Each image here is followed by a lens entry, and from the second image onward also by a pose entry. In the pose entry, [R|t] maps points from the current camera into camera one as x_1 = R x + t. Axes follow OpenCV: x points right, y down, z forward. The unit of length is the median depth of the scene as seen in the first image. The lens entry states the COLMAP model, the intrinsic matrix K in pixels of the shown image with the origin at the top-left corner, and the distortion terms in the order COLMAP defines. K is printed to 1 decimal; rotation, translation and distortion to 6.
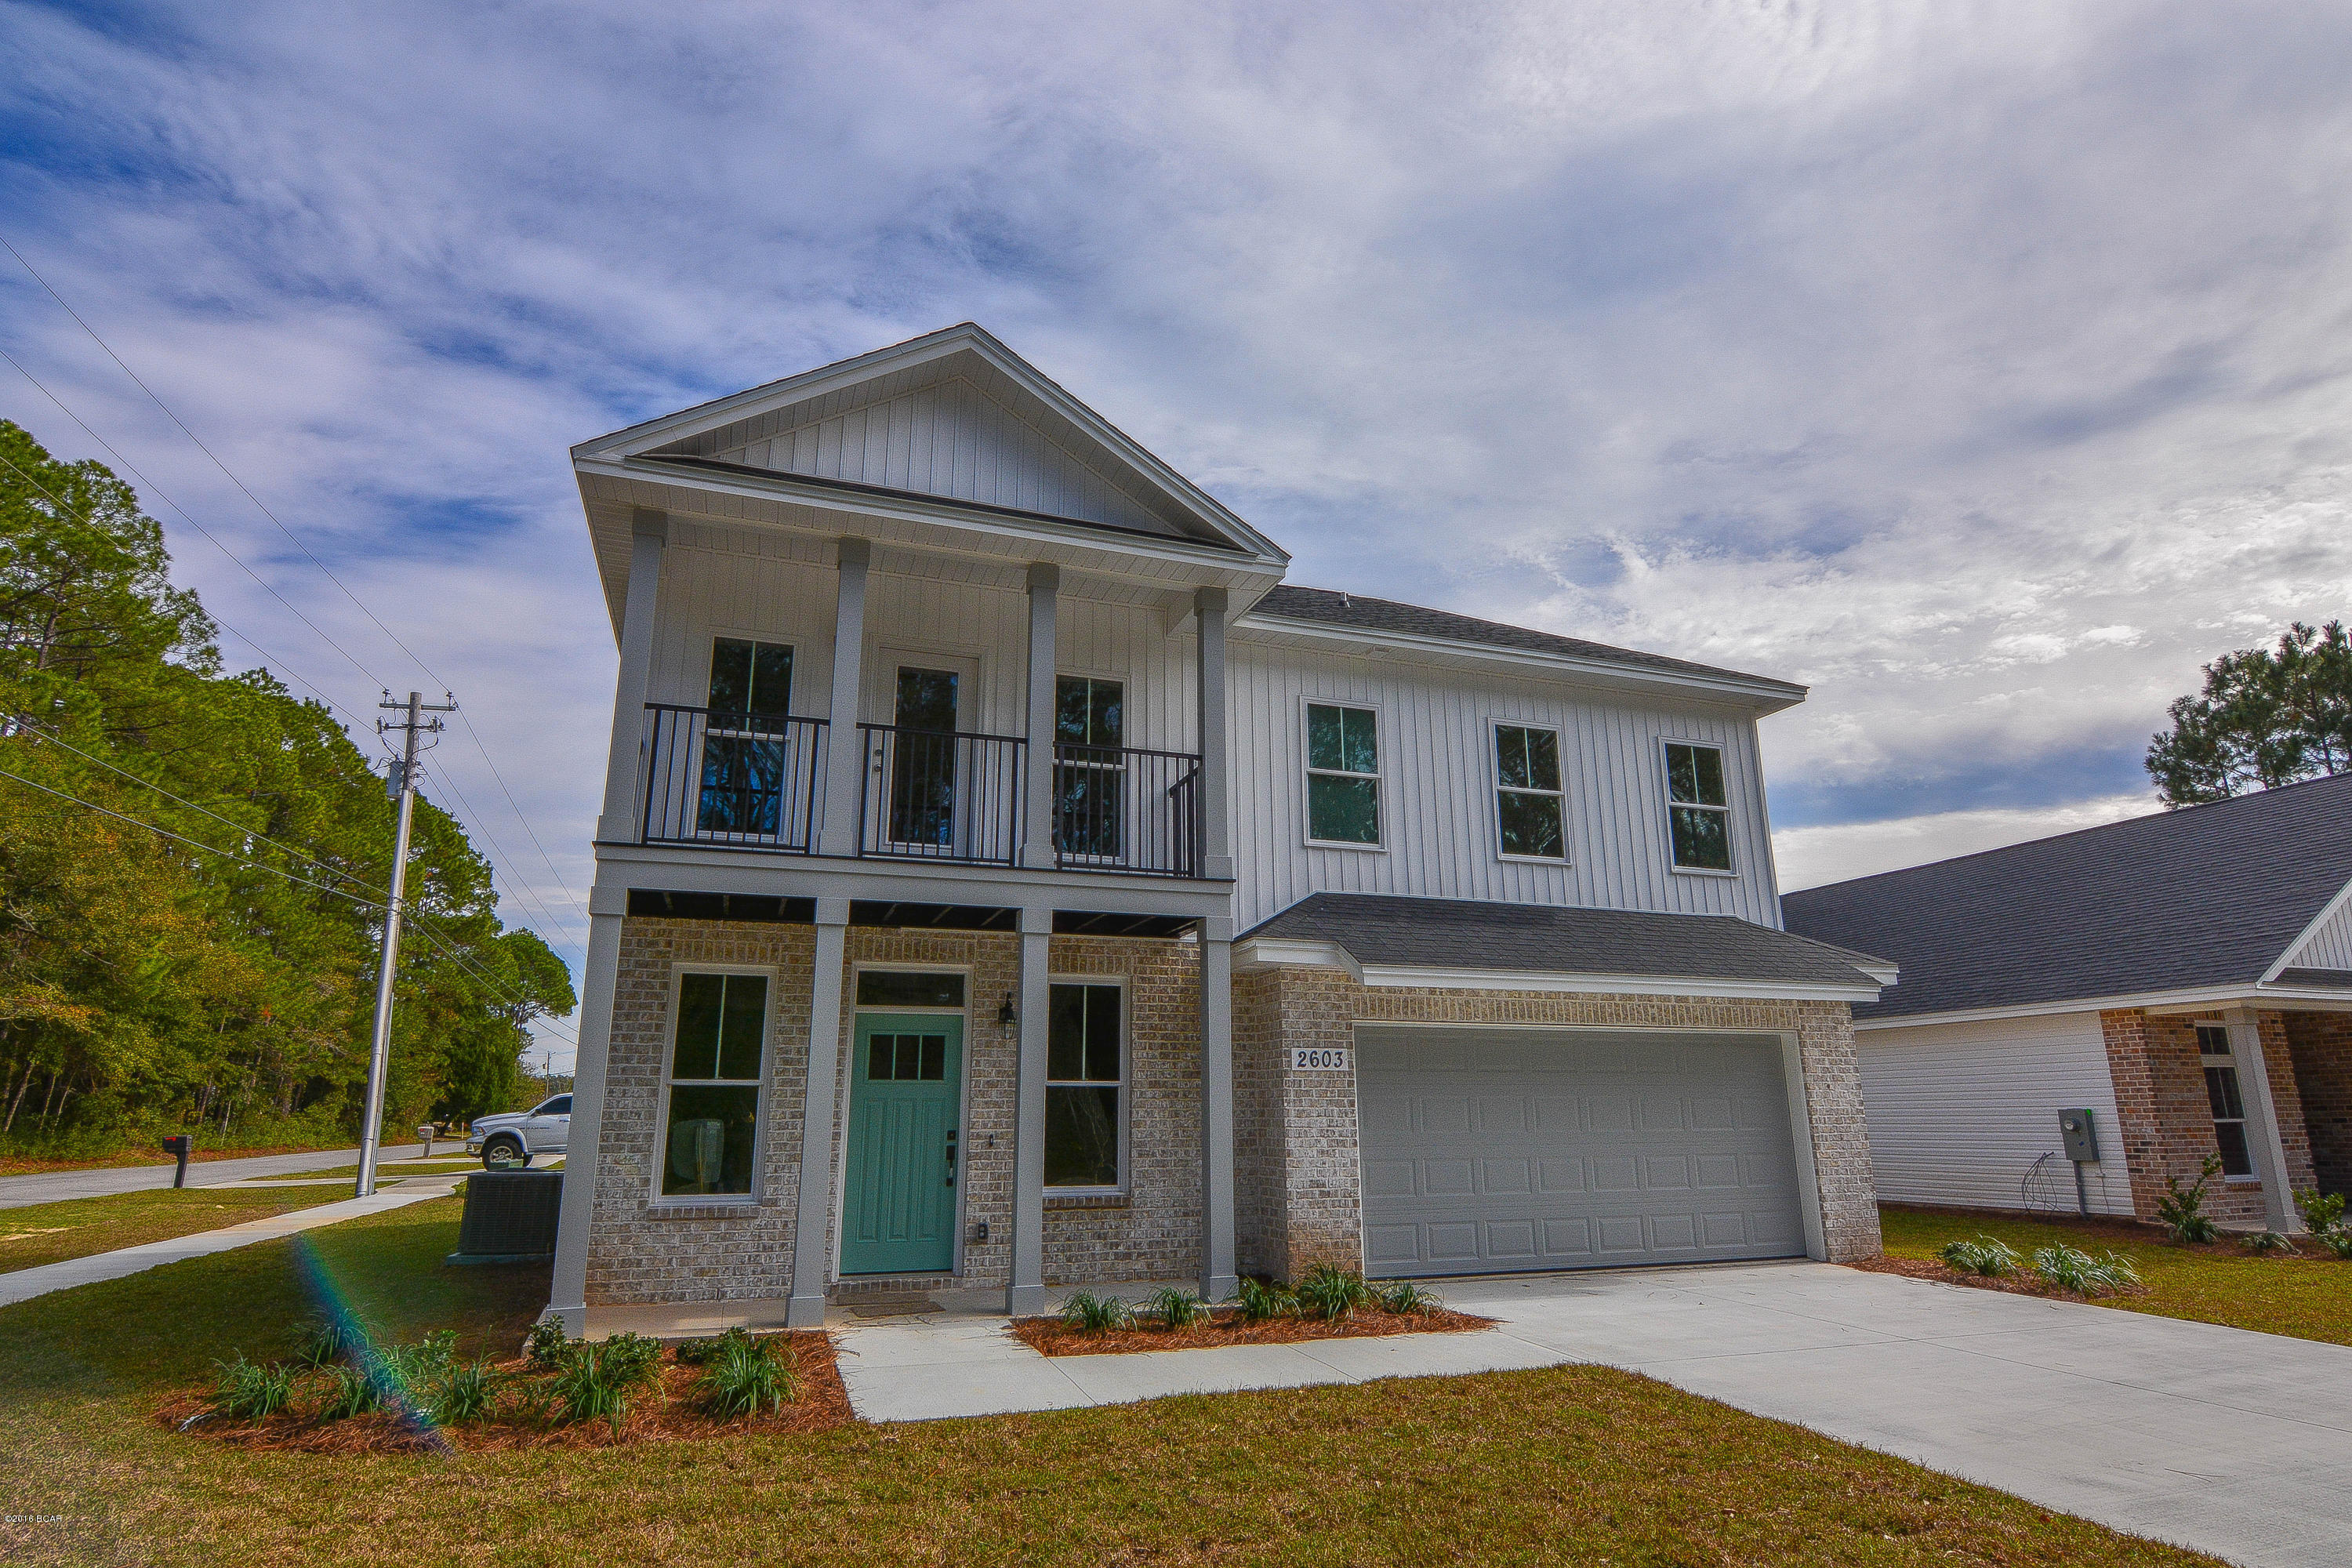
lens RADIAL K [[1274.1, 0, 1170.9], [0, 1274.1, 786.2], [0, 0, 1]] dist [-0.002249, -0.021372]
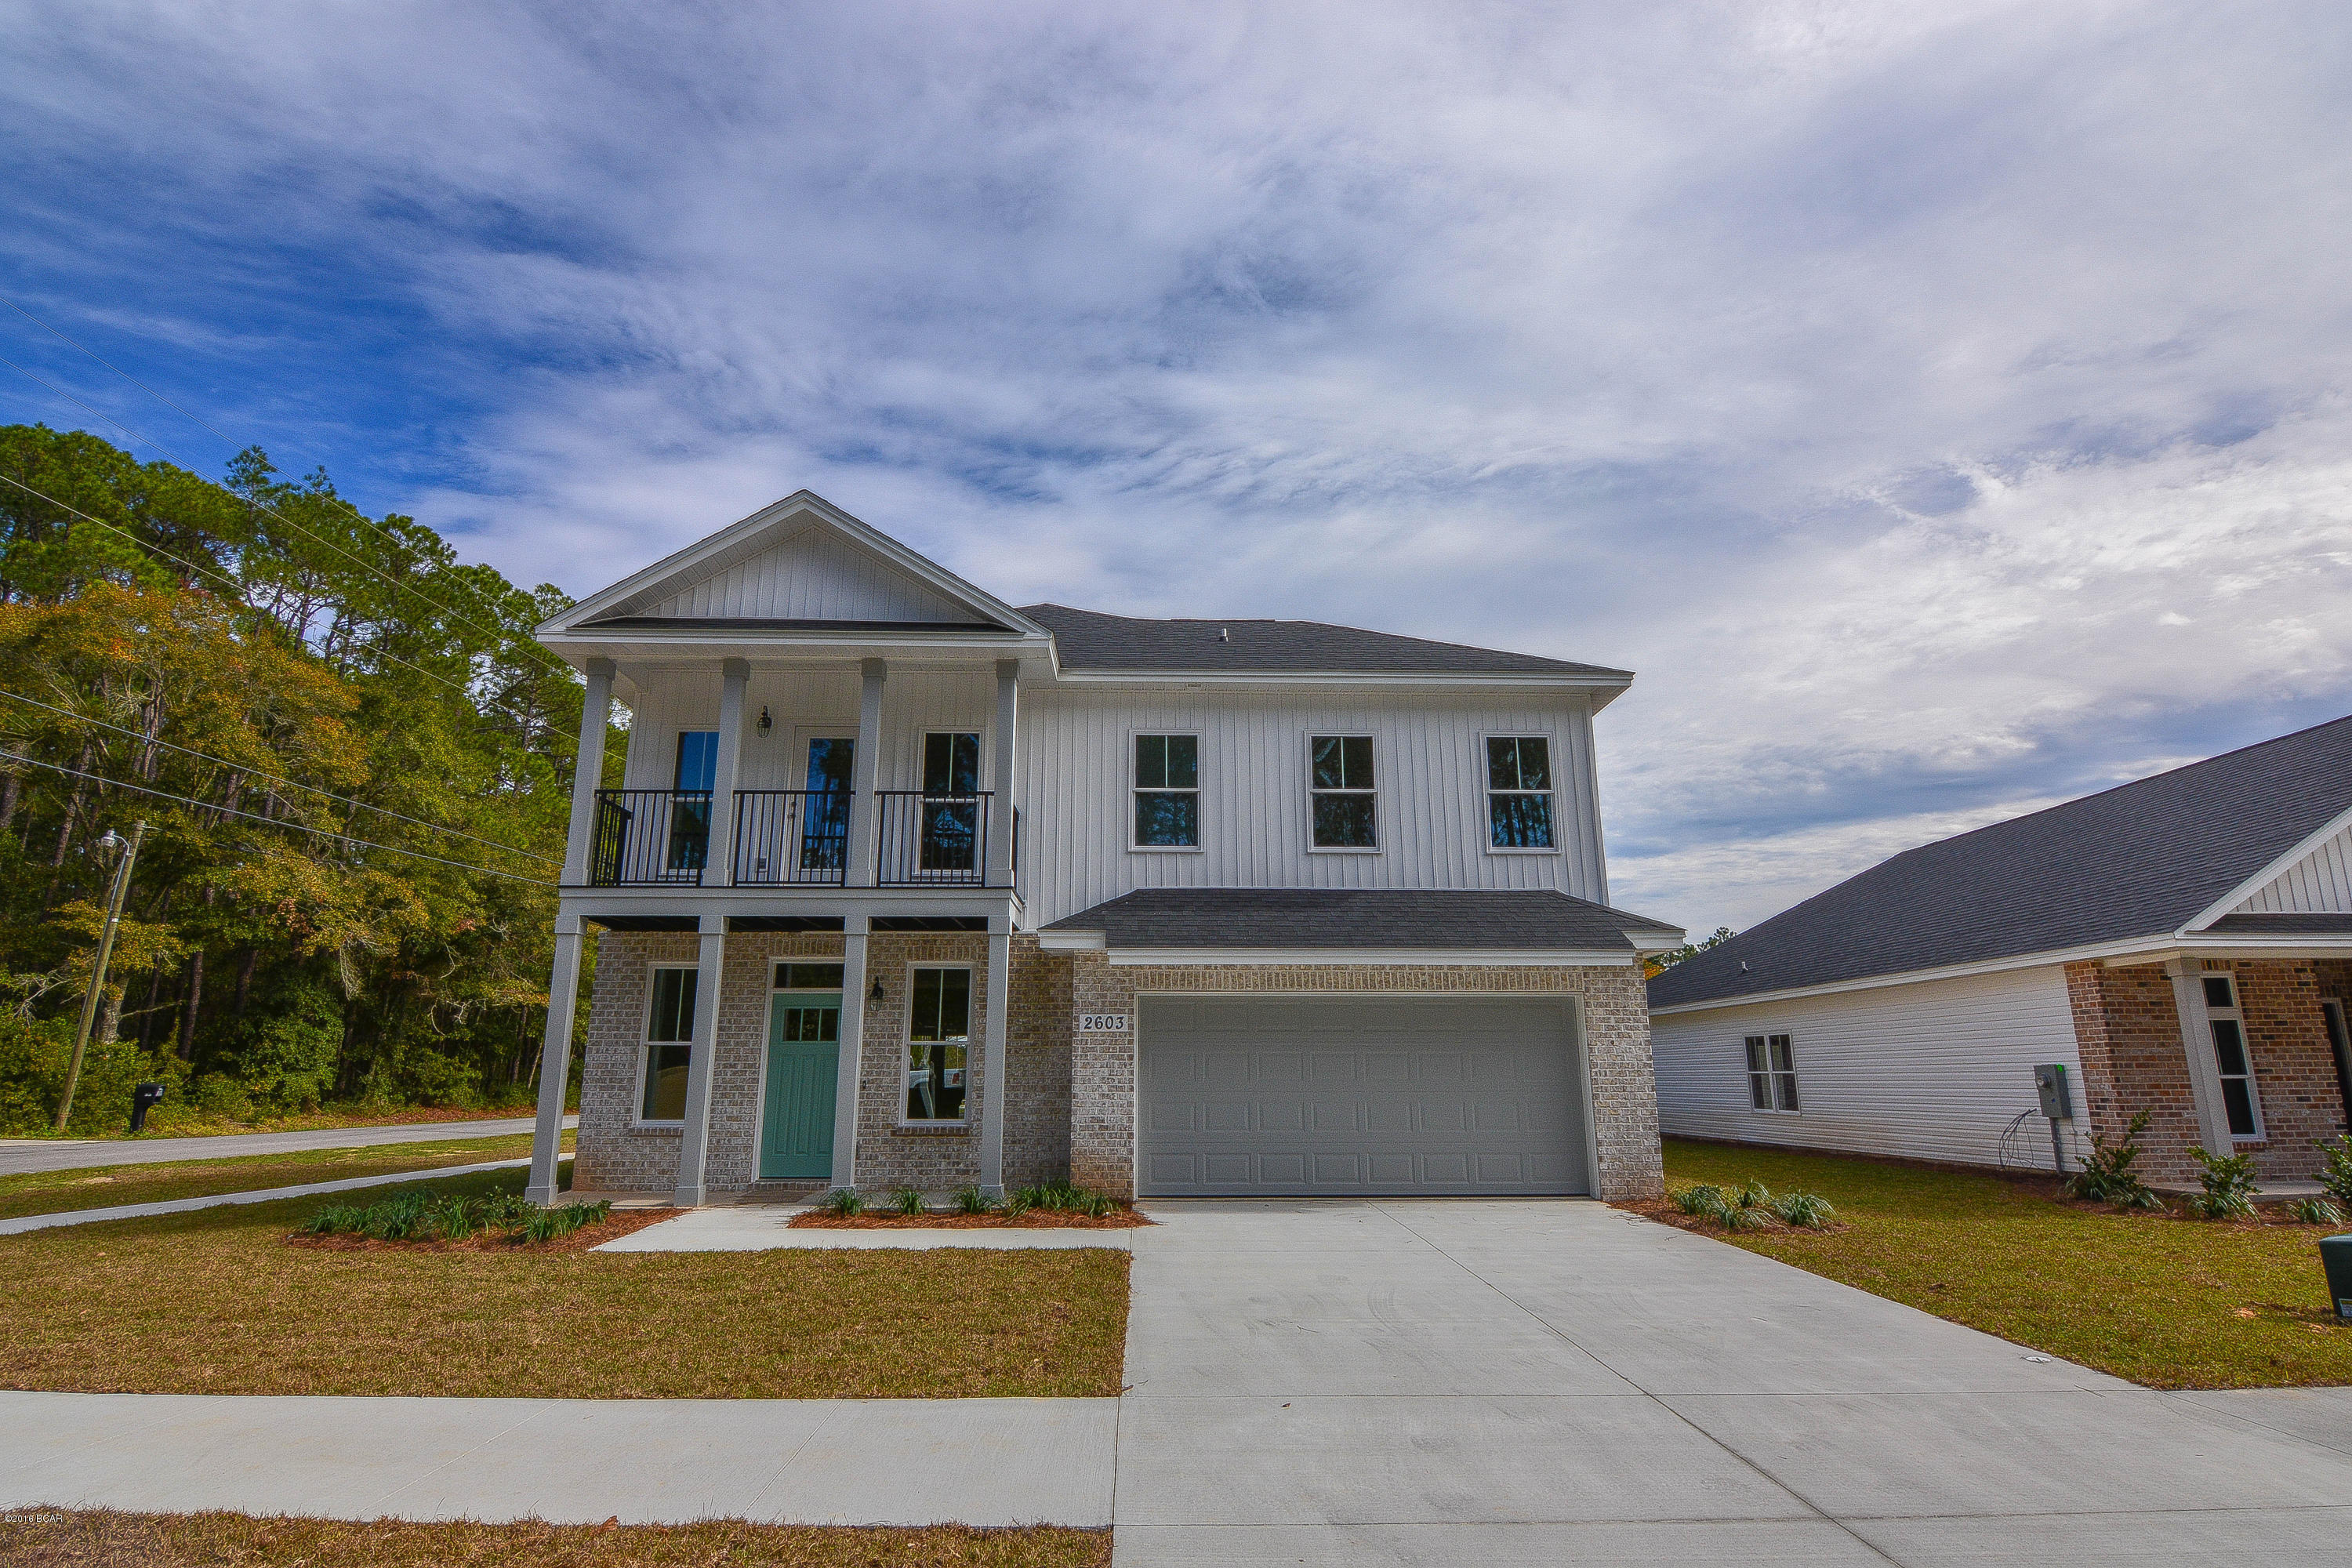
lens RADIAL K [[1176.7, 0, 1173.3], [0, 1176.7, 787.8], [0, 0, 1]] dist [-0.002357, -0.013911]
pose [[0.950729, -0.070446, -0.301912, 0.493160], [0.075110, 0.997168, 0.003851, -0.016609], [0.300786, -0.026338, 0.953328, -0.081499]]
